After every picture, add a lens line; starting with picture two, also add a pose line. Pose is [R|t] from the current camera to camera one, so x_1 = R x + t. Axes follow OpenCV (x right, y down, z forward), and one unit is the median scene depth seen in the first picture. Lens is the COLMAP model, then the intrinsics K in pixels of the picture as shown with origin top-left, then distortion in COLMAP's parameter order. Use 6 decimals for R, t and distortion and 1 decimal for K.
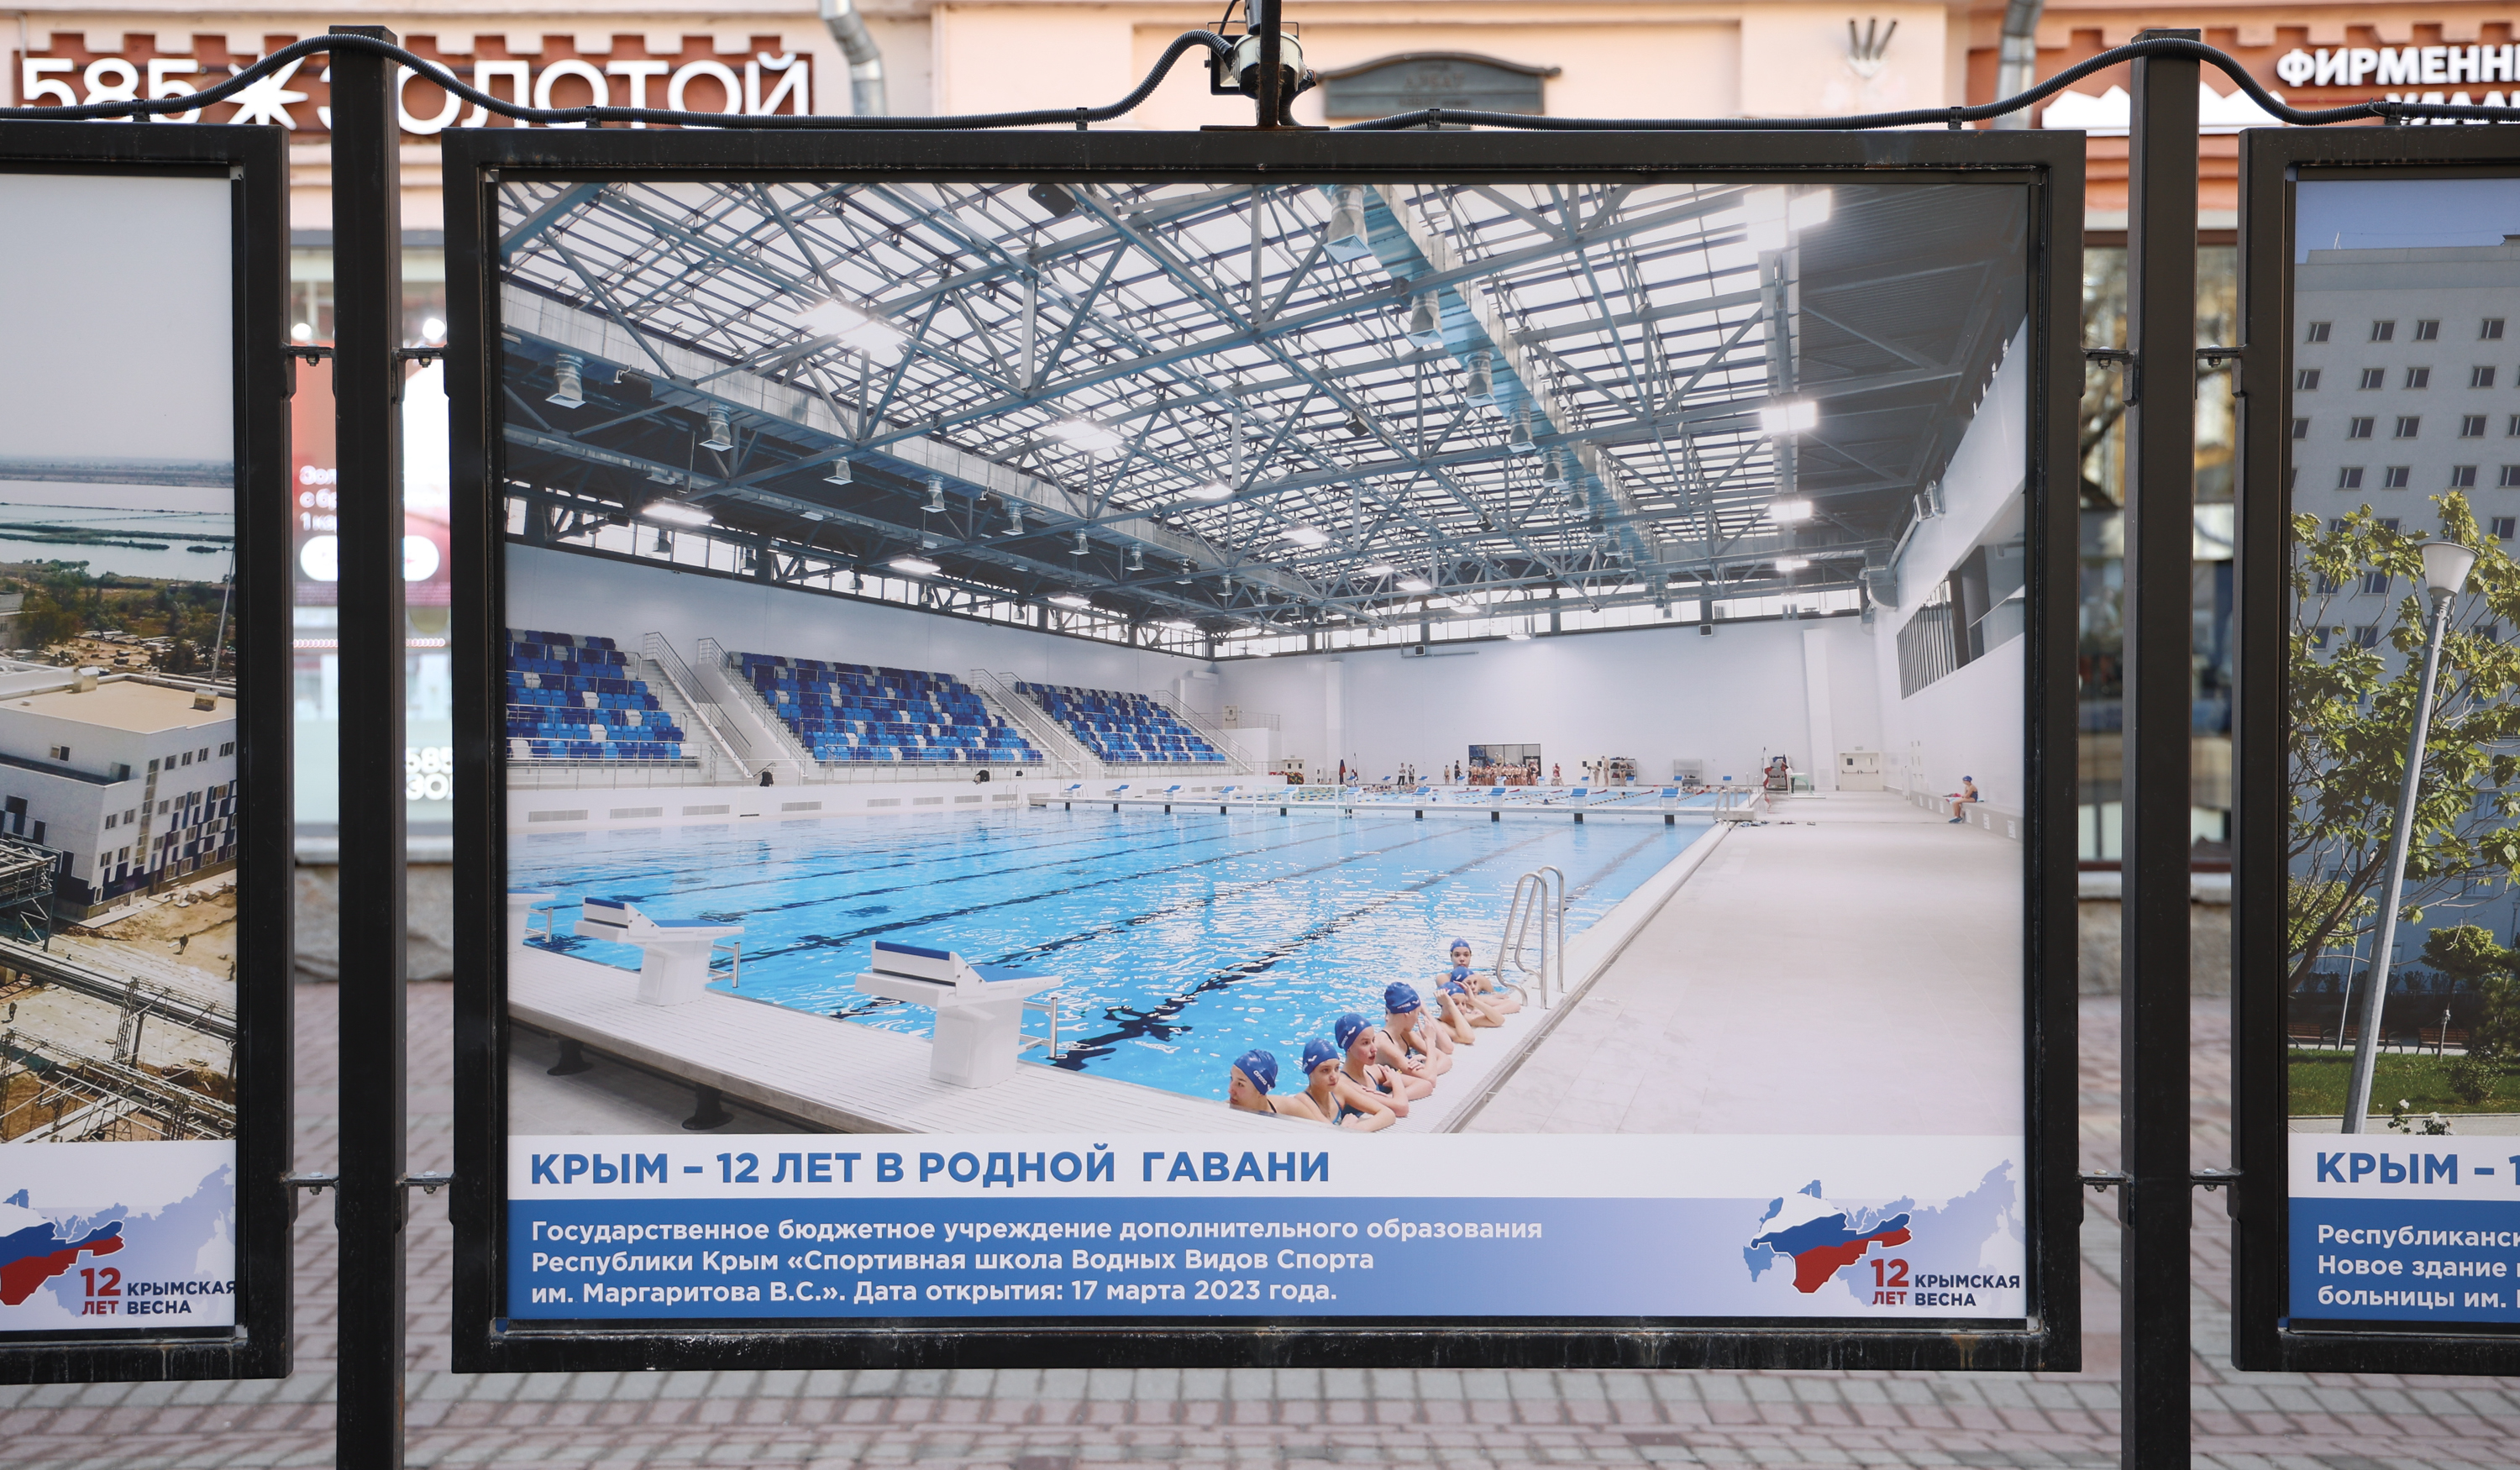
lens RADIAL K [[3920.3, 0, 1205.8], [0, 3920.3, 719.6], [0, 0, 1]] dist [0.142712, 0.178644]
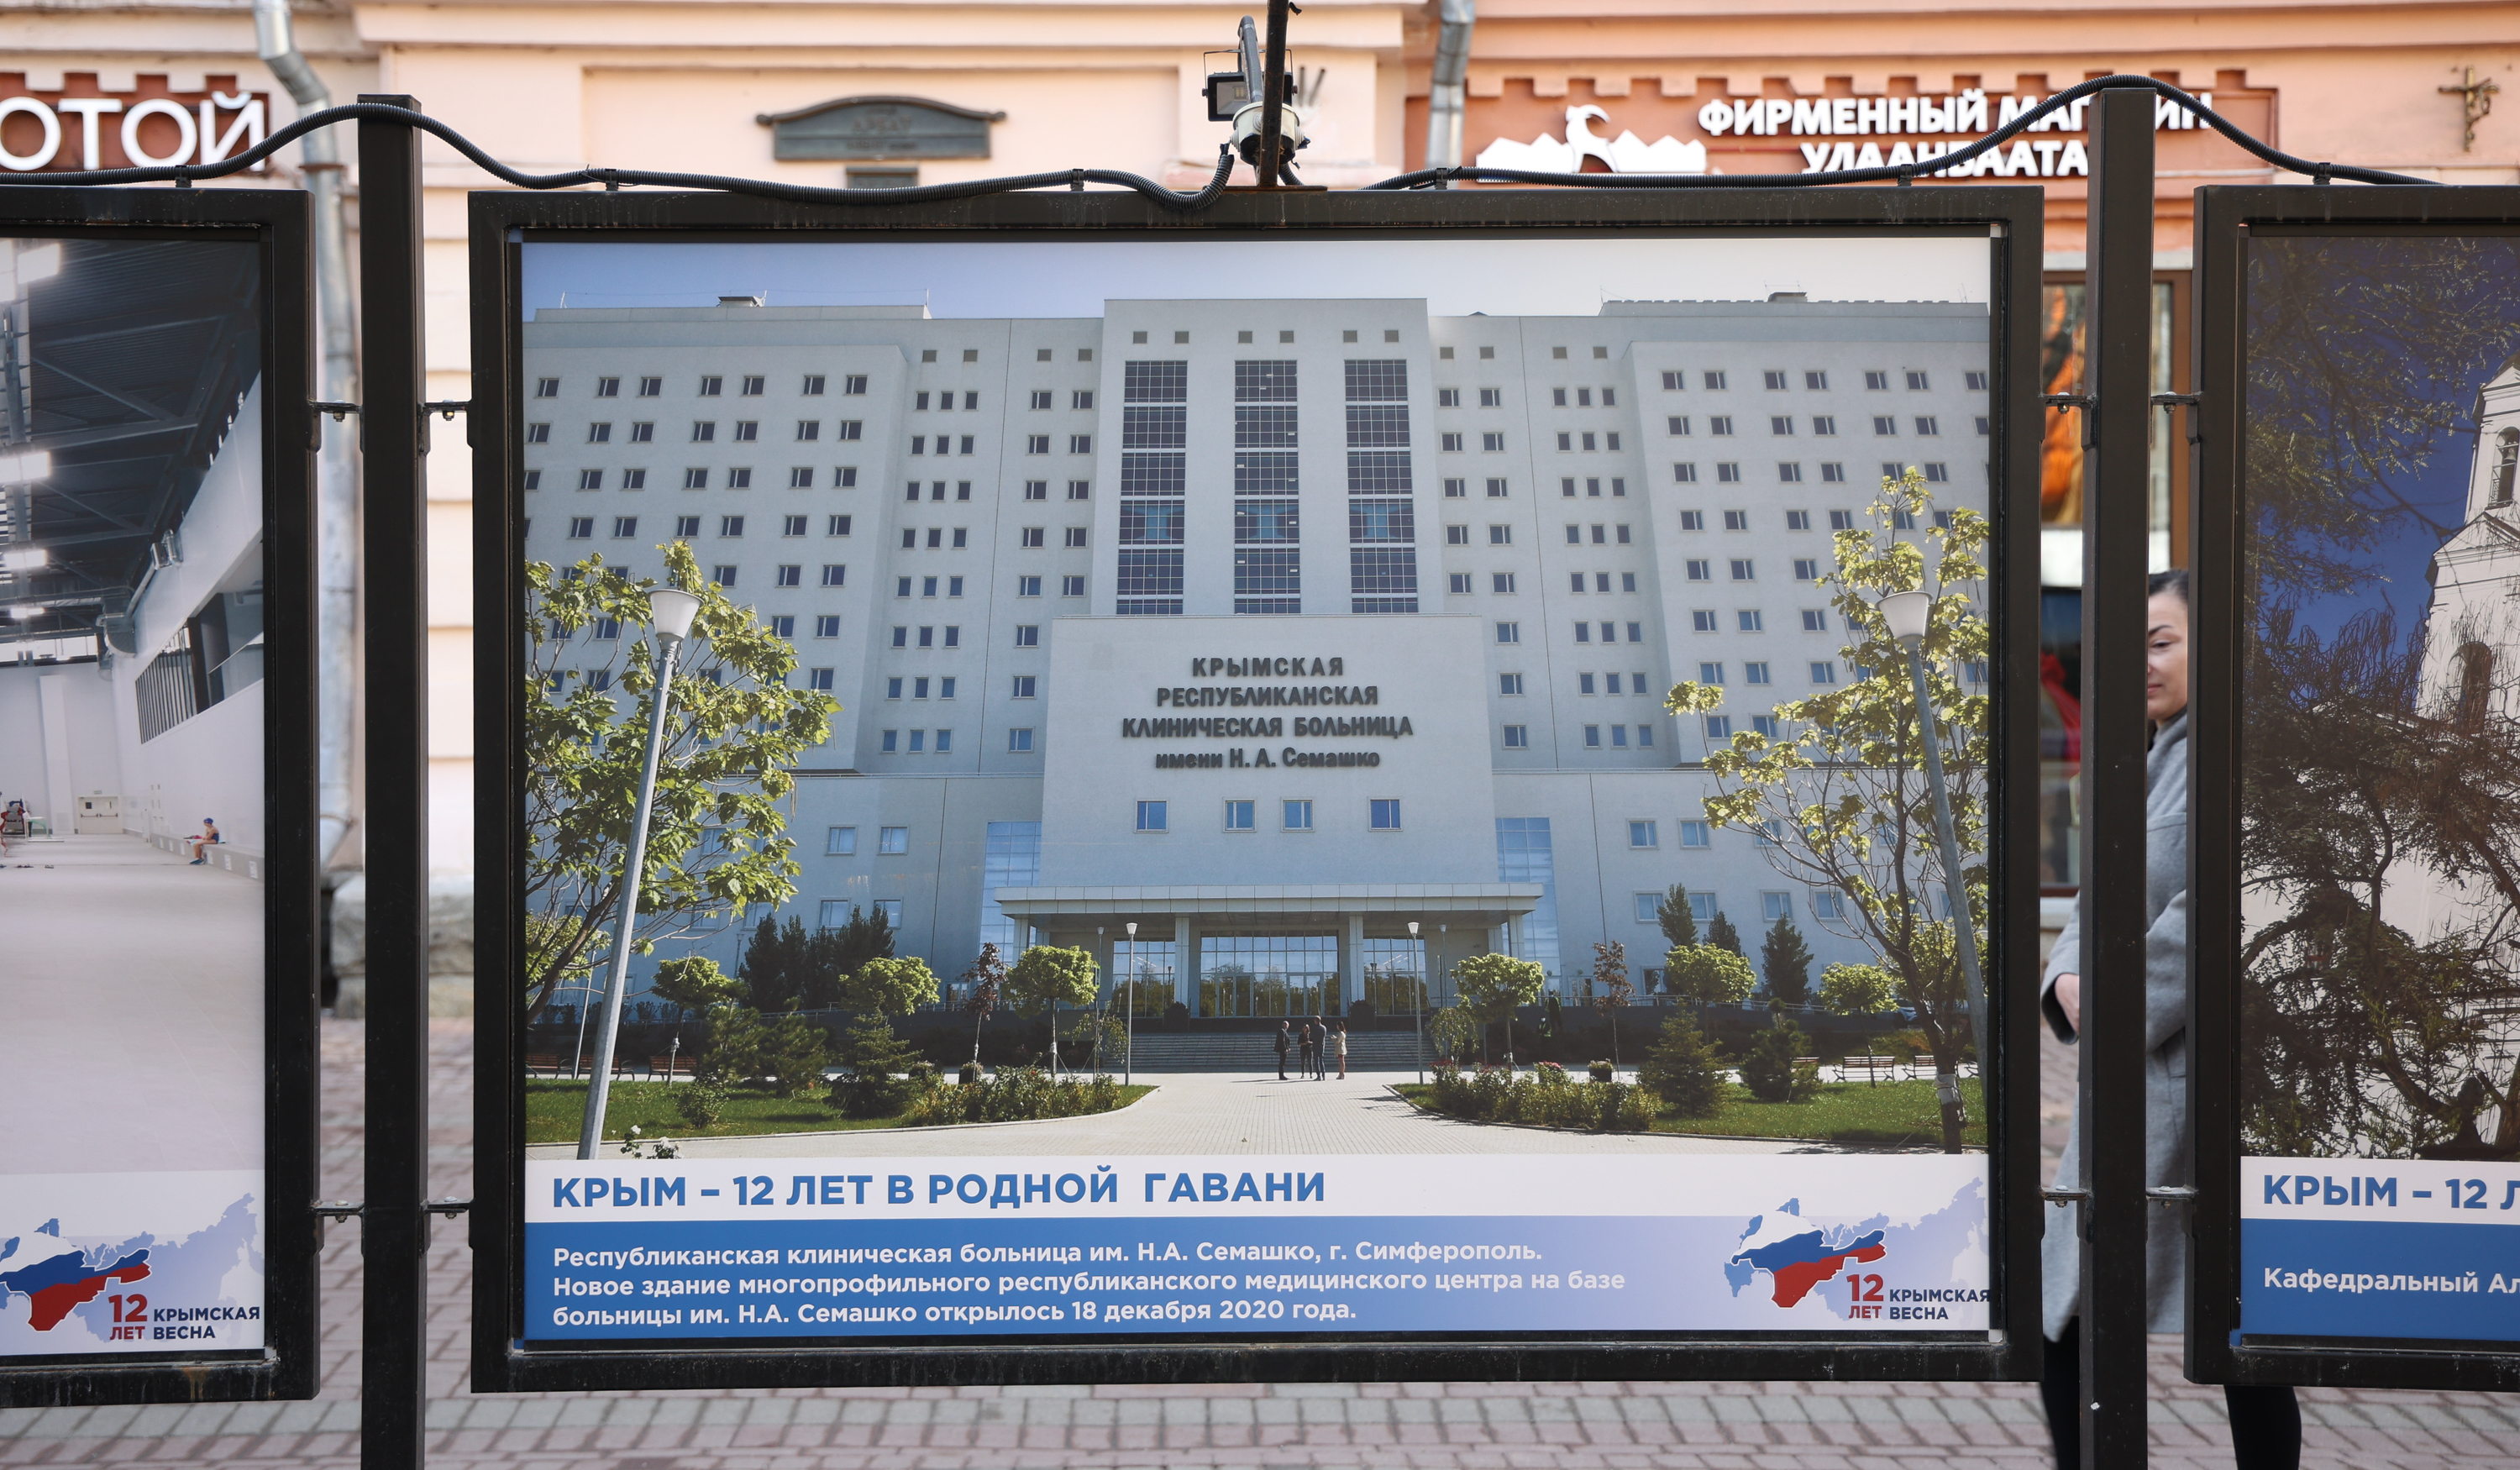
lens RADIAL K [[3920.3, 0, 1205.8], [0, 3920.3, 719.6], [0, 0, 1]] dist [0.142712, 0.178644]
pose [[0.999746, -0.007263, 0.021335, 0.428831], [0.007578, 0.999863, -0.014698, 0.005756], [-0.021225, 0.014856, 0.999664, -0.032065]]
